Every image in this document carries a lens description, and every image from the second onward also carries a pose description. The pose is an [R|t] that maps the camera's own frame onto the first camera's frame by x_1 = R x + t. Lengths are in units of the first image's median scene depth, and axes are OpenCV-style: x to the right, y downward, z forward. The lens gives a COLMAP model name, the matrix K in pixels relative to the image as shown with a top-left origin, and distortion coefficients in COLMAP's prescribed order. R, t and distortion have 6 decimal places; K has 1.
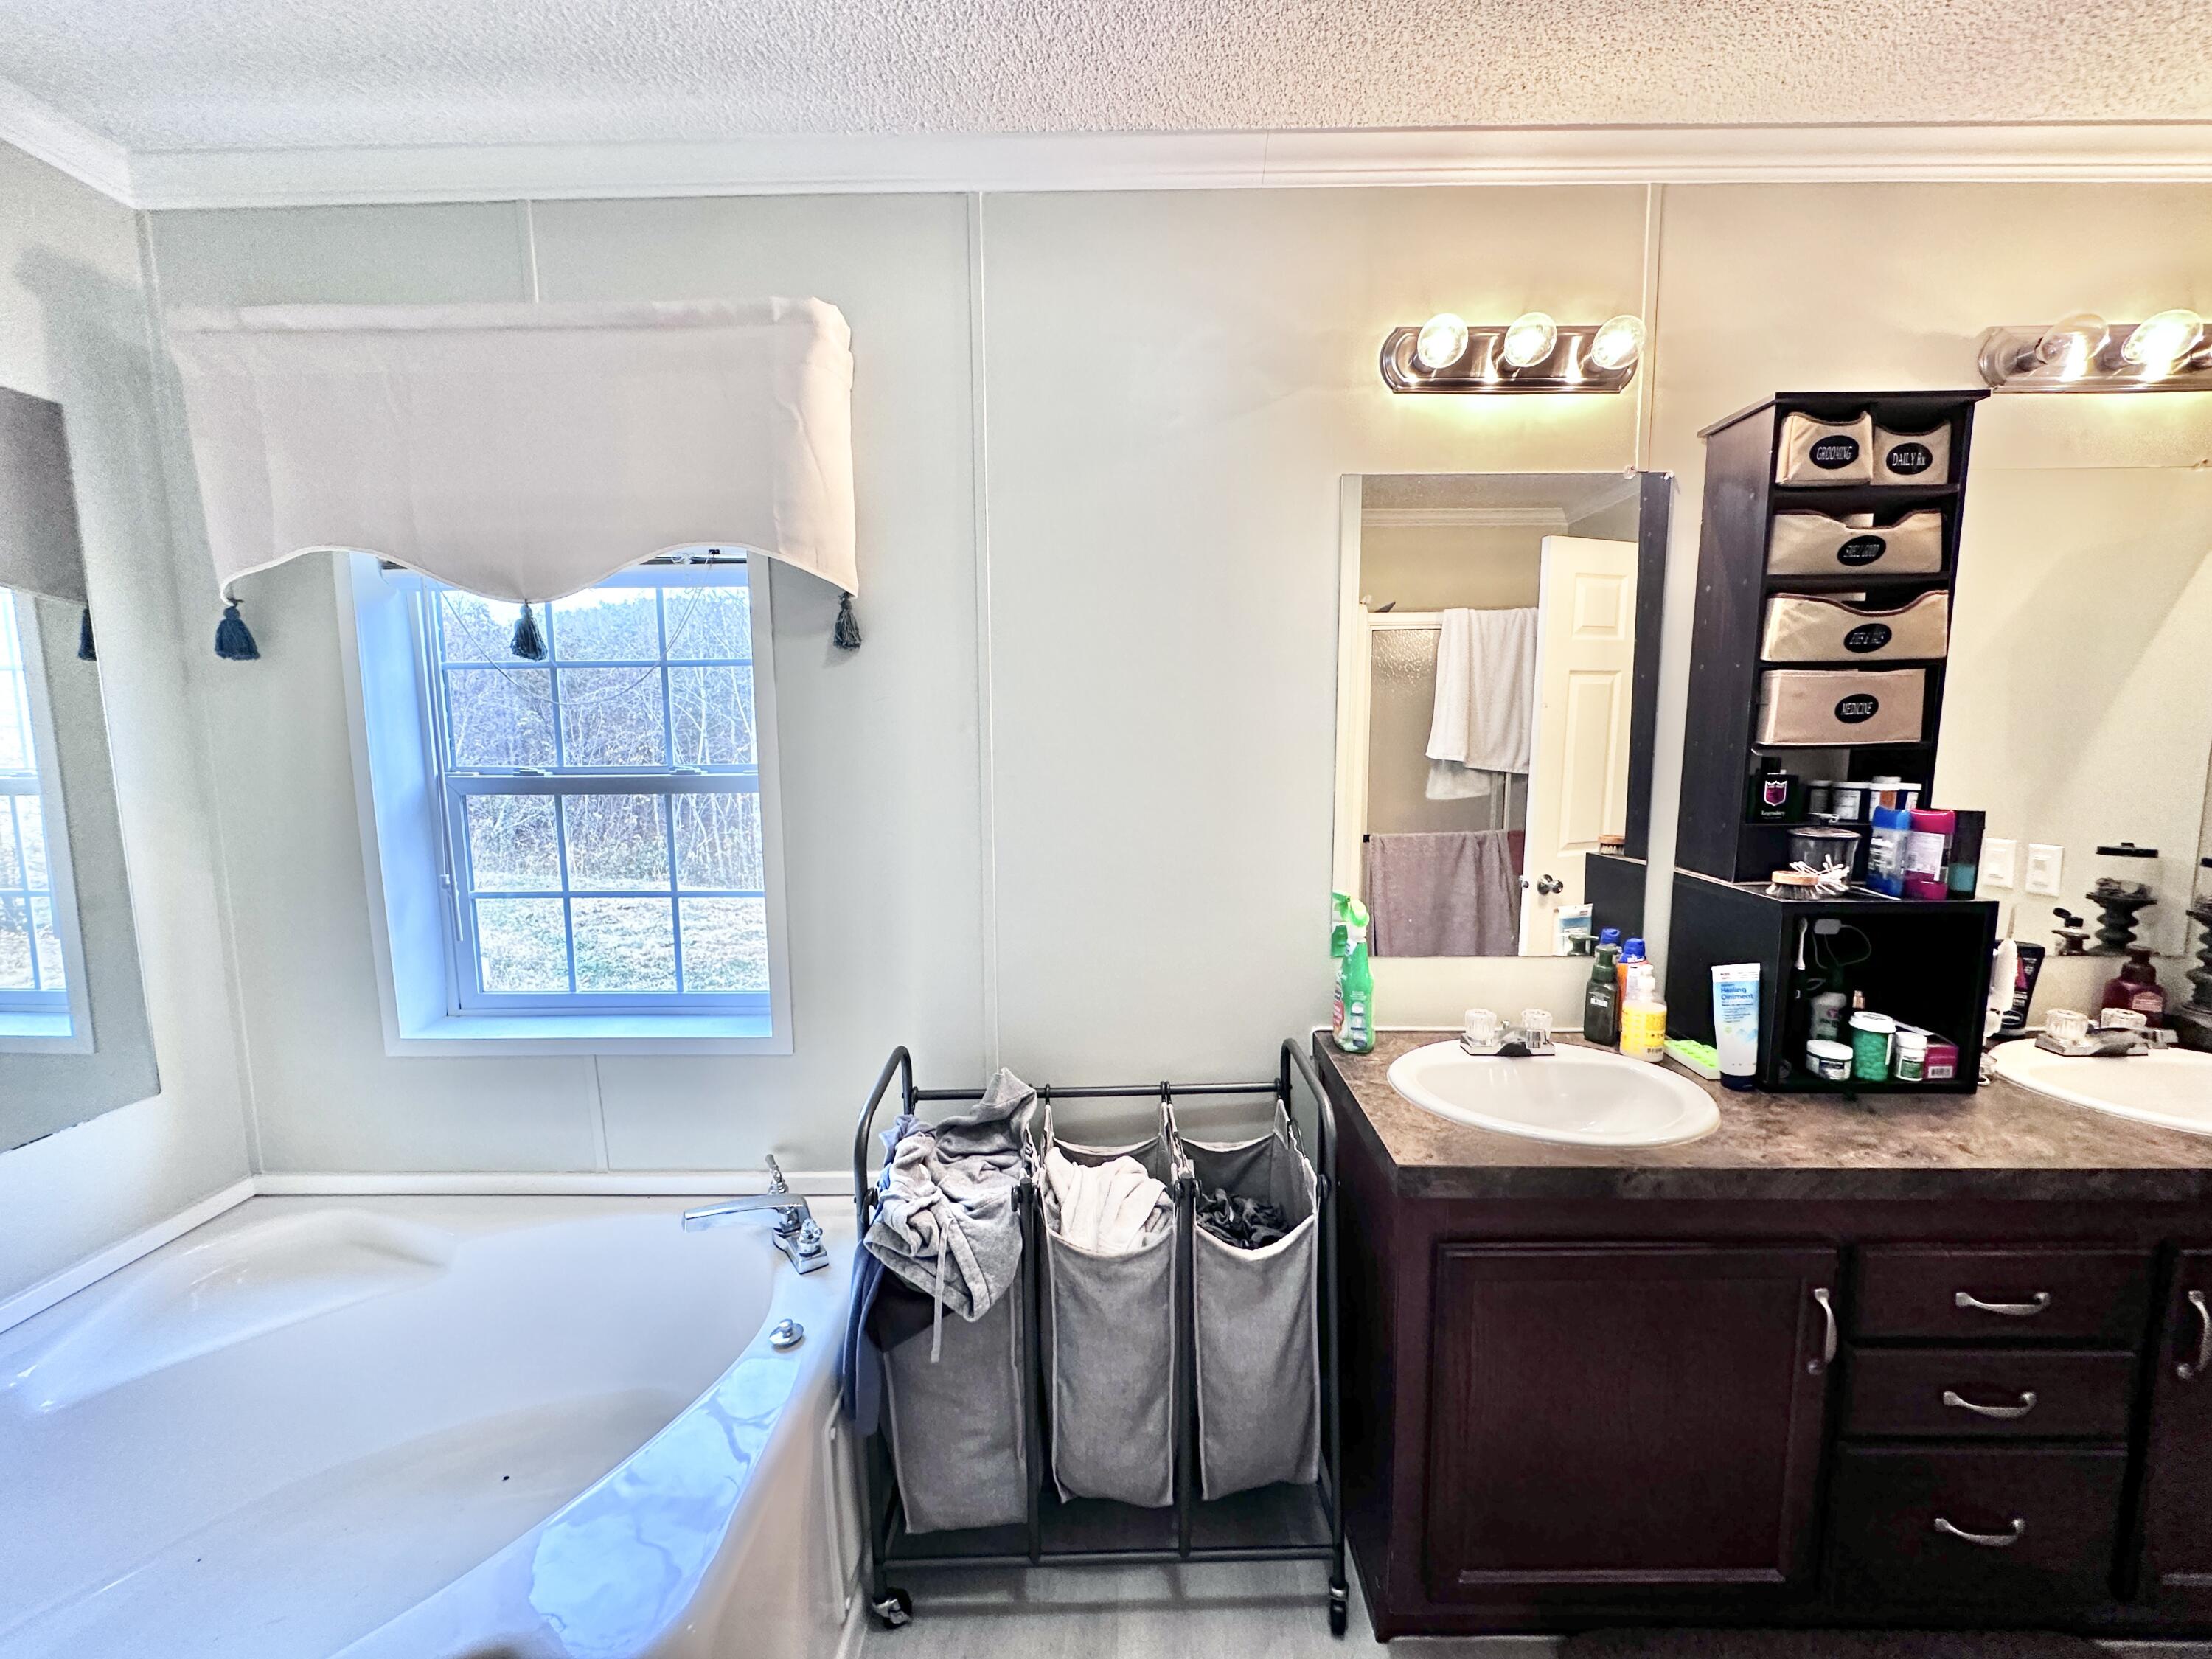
lens RADIAL K [[884.0, 0, 1110.4], [0, 884.0, 828.5], [0, 0, 1]] dist [0.001700, -0.000506]
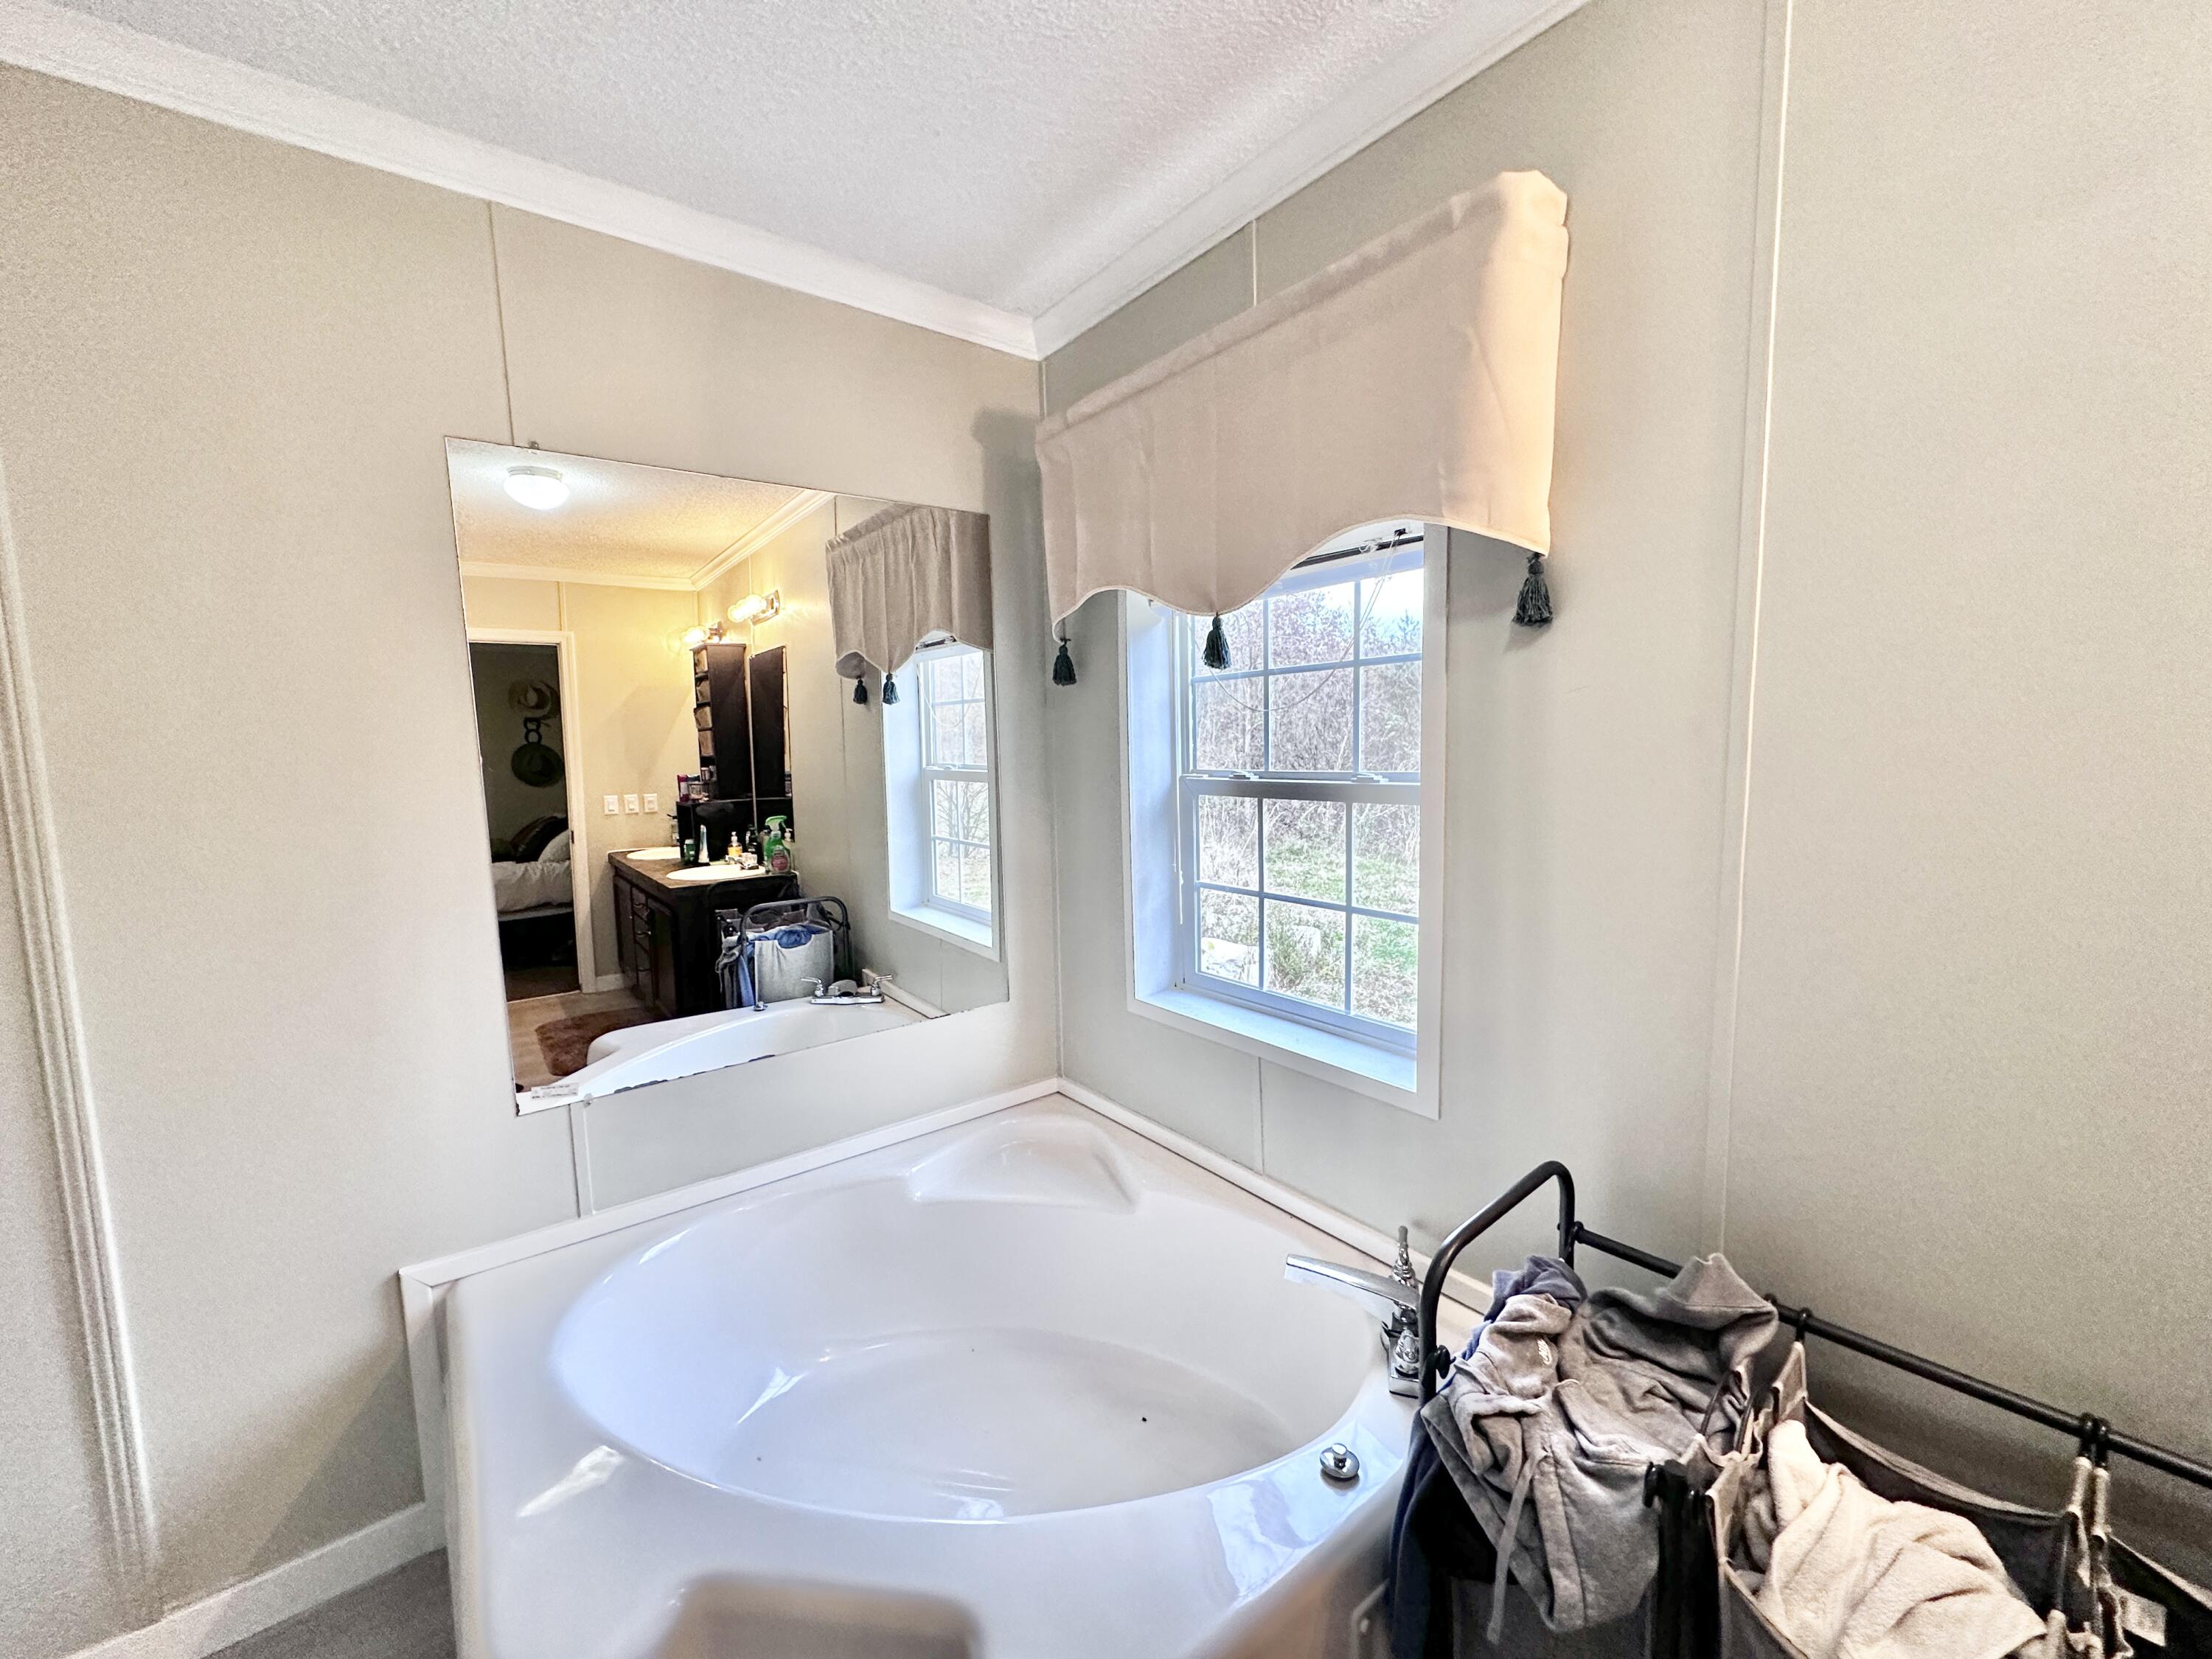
lens RADIAL K [[884.0, 0, 1107.4], [0, 884.0, 830.8], [0, 0, 1]] dist [0.001700, -0.000506]
pose [[0.620482, 0.071966, -0.780912, 0.088851], [-0.069362, 0.996914, 0.036760, -0.029758], [0.781147, 0.031357, 0.623559, 0.248219]]
